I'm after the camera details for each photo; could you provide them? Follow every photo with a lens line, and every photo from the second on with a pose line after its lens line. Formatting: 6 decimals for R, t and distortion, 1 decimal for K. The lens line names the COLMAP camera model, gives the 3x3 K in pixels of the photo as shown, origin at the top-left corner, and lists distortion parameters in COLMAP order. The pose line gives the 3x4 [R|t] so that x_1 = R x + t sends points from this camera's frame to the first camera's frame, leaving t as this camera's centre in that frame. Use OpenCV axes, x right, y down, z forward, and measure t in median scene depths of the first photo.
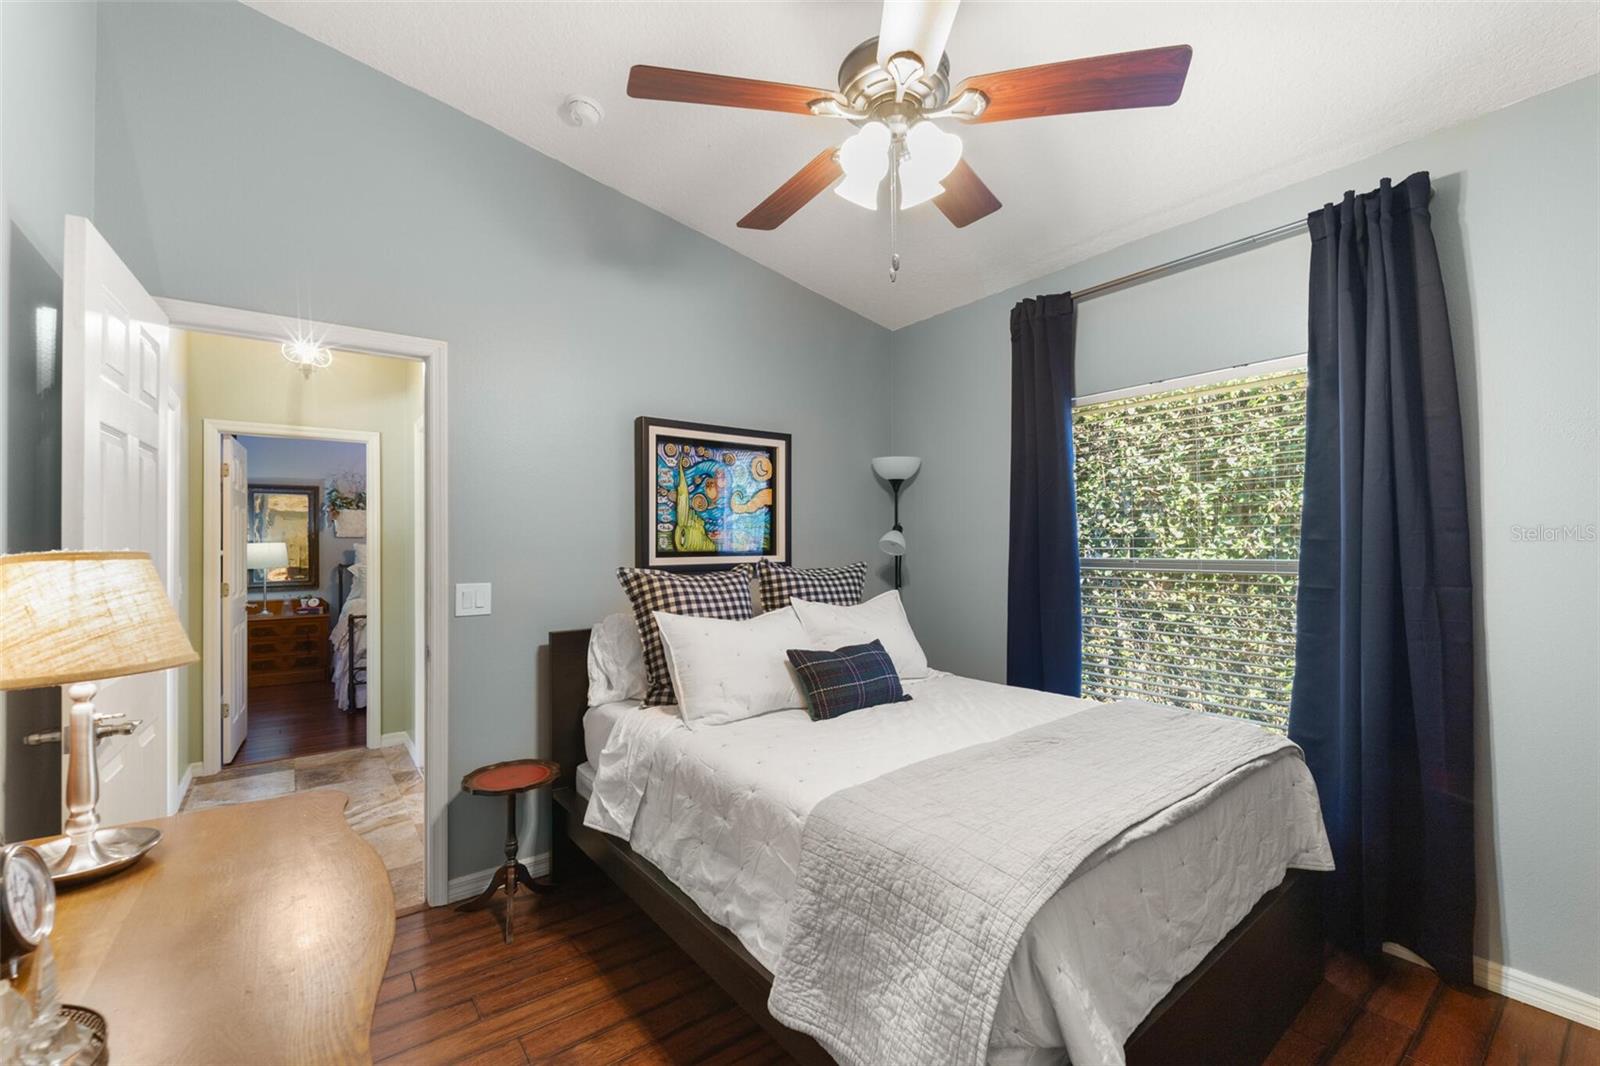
lens RADIAL K [[666.6, 0, 799.5], [0, 666.6, 535.9], [0, 0, 1]] dist [0.001383, -0.000630]
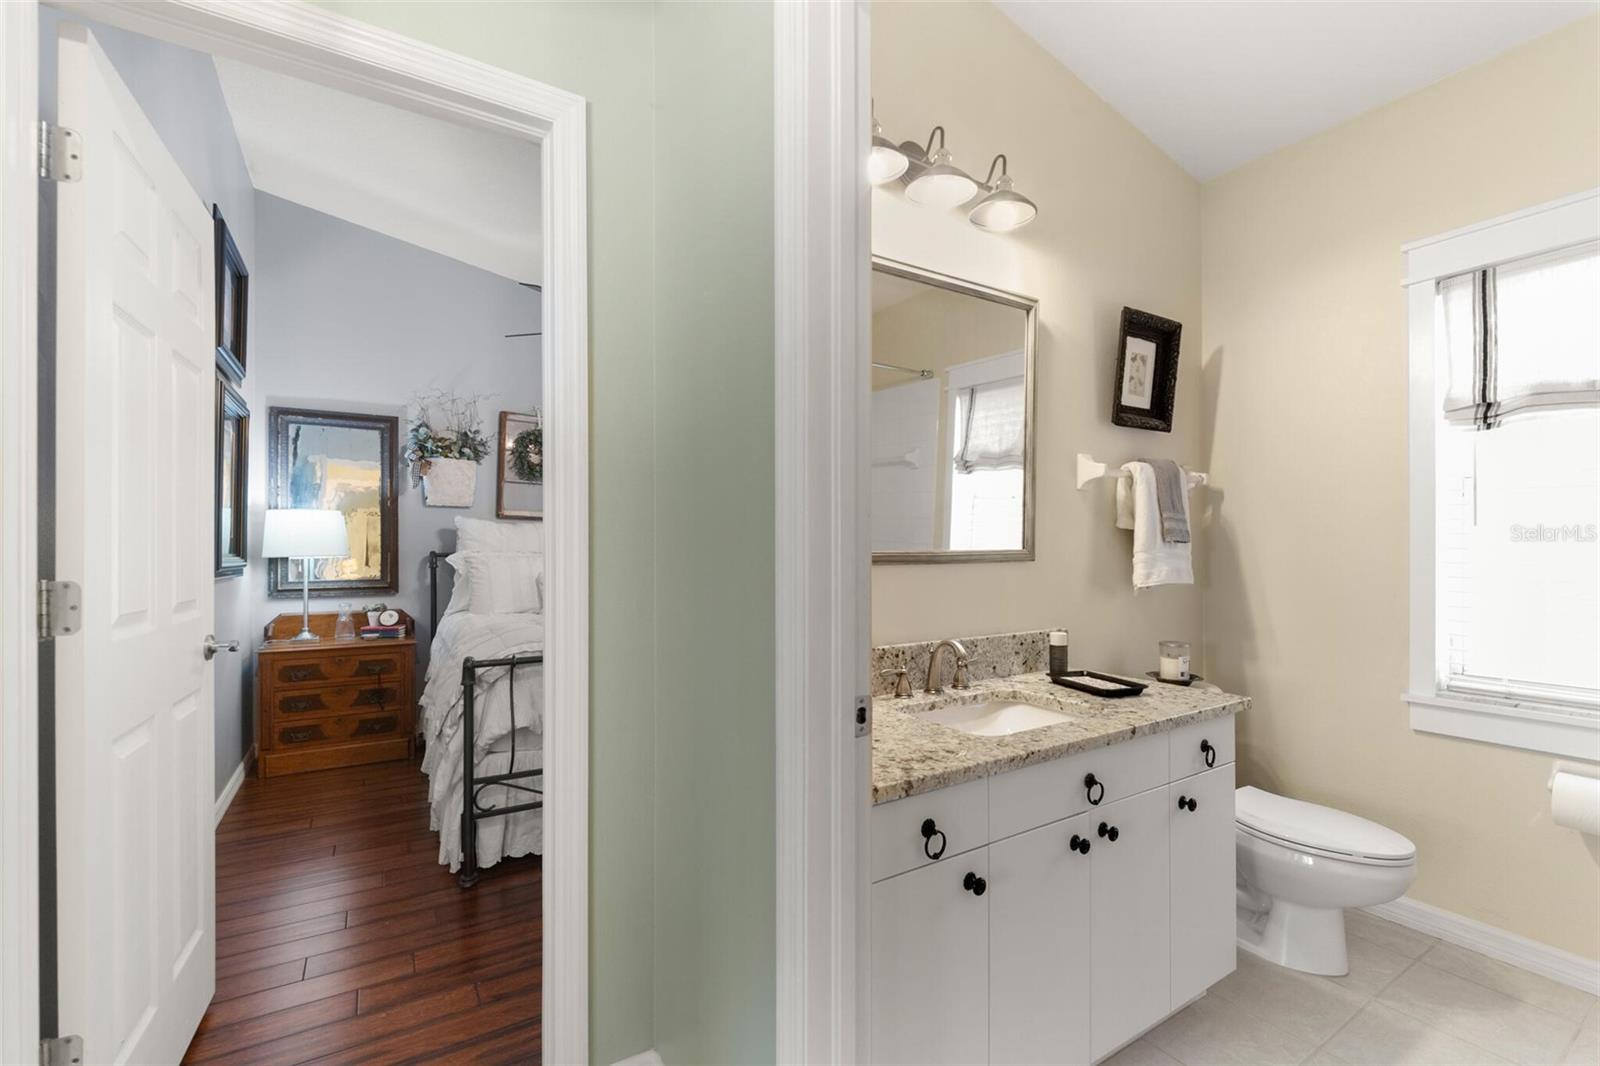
lens RADIAL K [[666.6, 0, 797.7], [0, 666.6, 540.3], [0, 0, 1]] dist [0.001383, -0.000630]
pose [[0.996485, 0.001118, -0.083760, -0.337139], [-0.000993, 0.999998, 0.001529, 0.032646], [0.083762, -0.001441, 0.996485, 0.467144]]
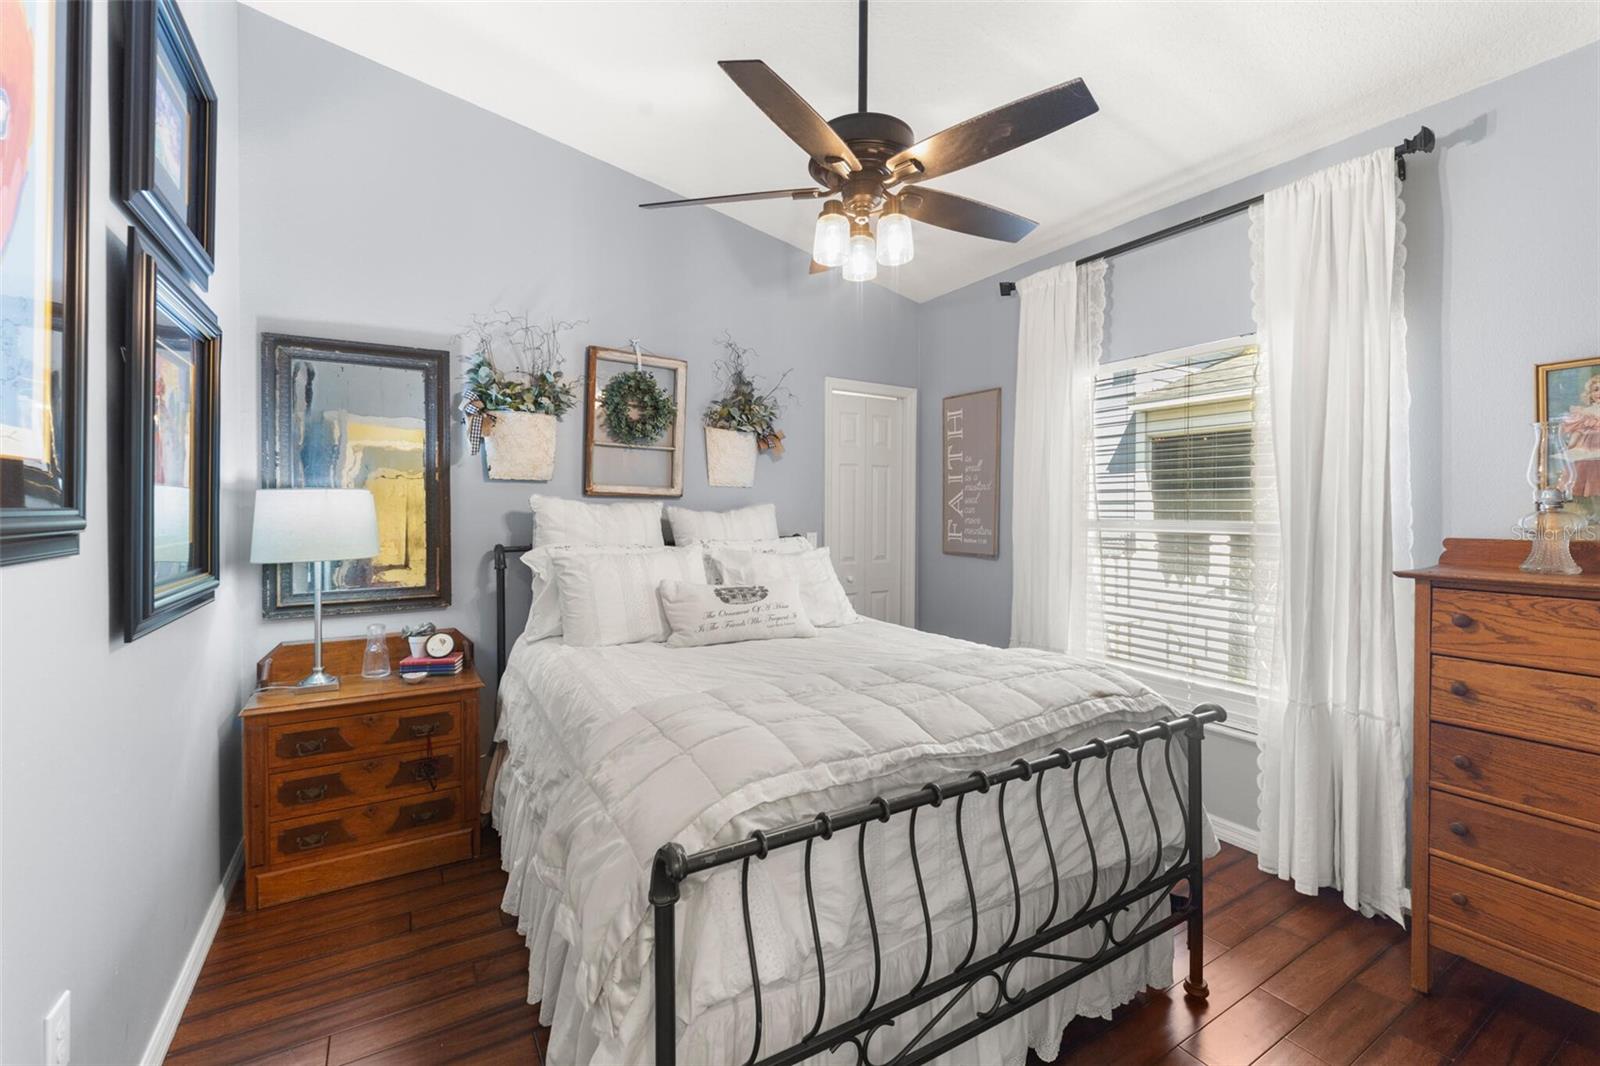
lens RADIAL K [[666.6, 0, 802.1], [0, 666.6, 506.2], [0, 0, 1]] dist [0.001383, -0.000630]
pose [[0.995230, 0.003248, -0.097505, -0.486843], [-0.002066, 0.999923, 0.012224, 0.013672], [0.097537, -0.011964, 0.995160, 0.642530]]
